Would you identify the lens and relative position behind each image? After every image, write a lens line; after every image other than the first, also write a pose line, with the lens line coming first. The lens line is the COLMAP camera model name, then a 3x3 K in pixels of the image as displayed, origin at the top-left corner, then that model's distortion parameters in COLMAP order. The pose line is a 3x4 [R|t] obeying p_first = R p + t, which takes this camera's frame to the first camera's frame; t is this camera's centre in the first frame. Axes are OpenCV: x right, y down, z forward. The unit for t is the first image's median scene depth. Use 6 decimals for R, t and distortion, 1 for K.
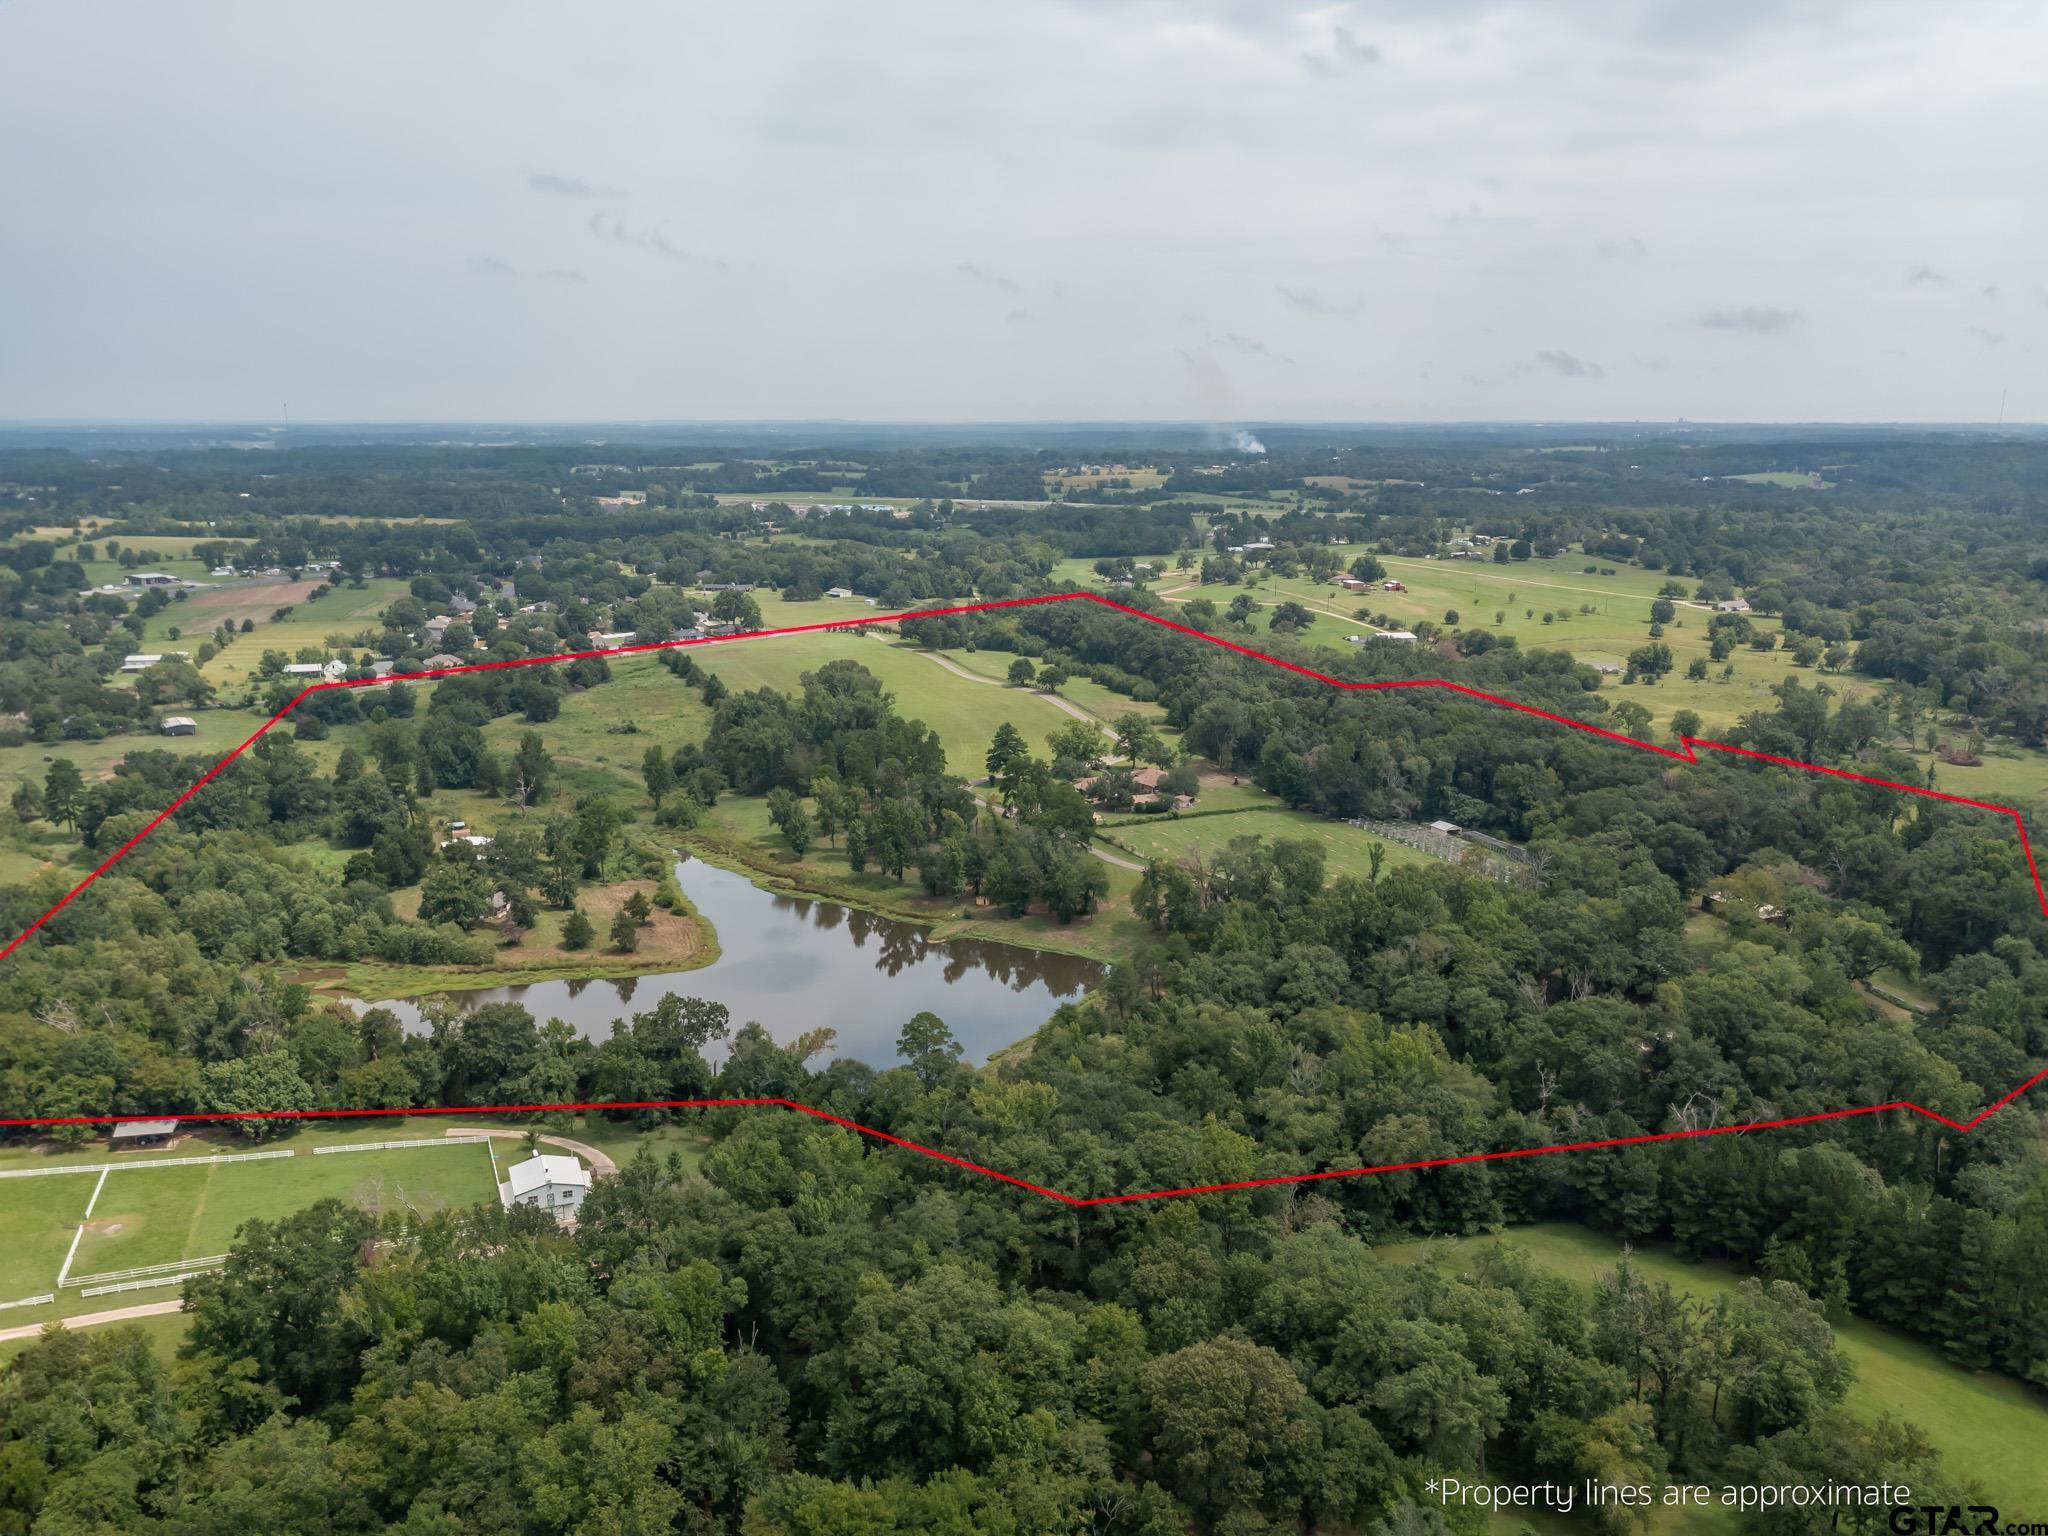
lens RADIAL K [[1800.8, 0, 1026.9], [0, 1800.8, 770.1], [0, 0, 1]] dist [0.002121, -0.006871]
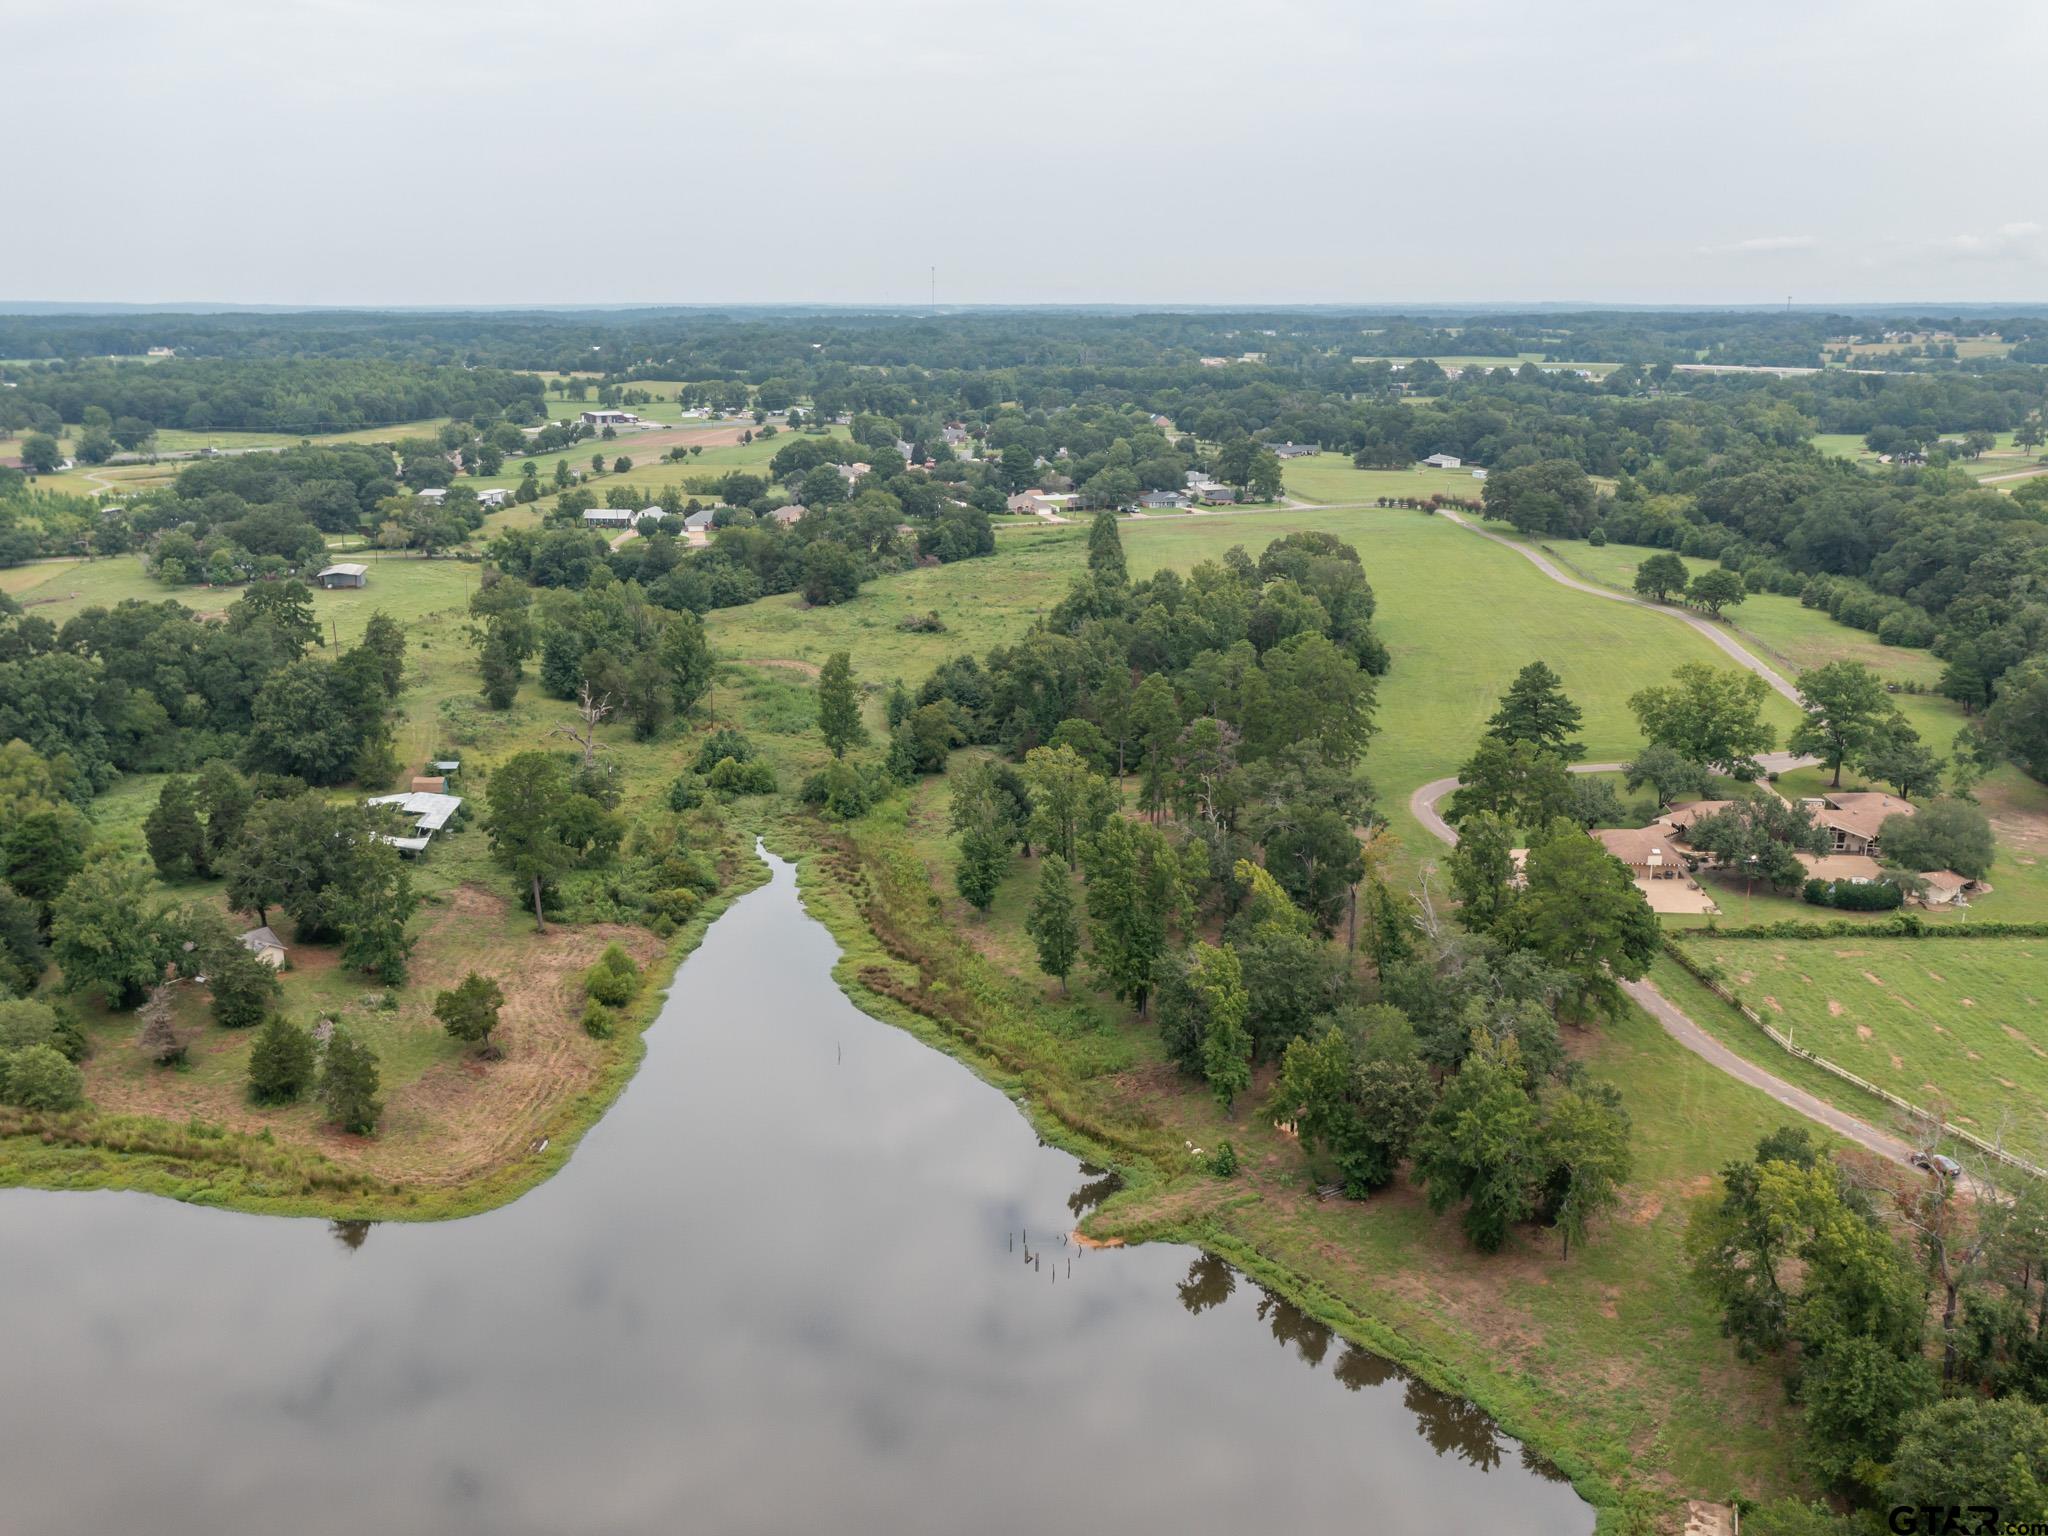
lens RADIAL K [[1800.8, 0, 1013.2], [0, 1800.8, 757.8], [0, 0, 1]] dist [0.002121, -0.006871]
pose [[0.909801, 0.099645, -0.402905, 0.043875], [-0.086715, 0.994965, 0.050259, -0.010465], [0.405884, -0.010788, 0.913861, 0.422326]]
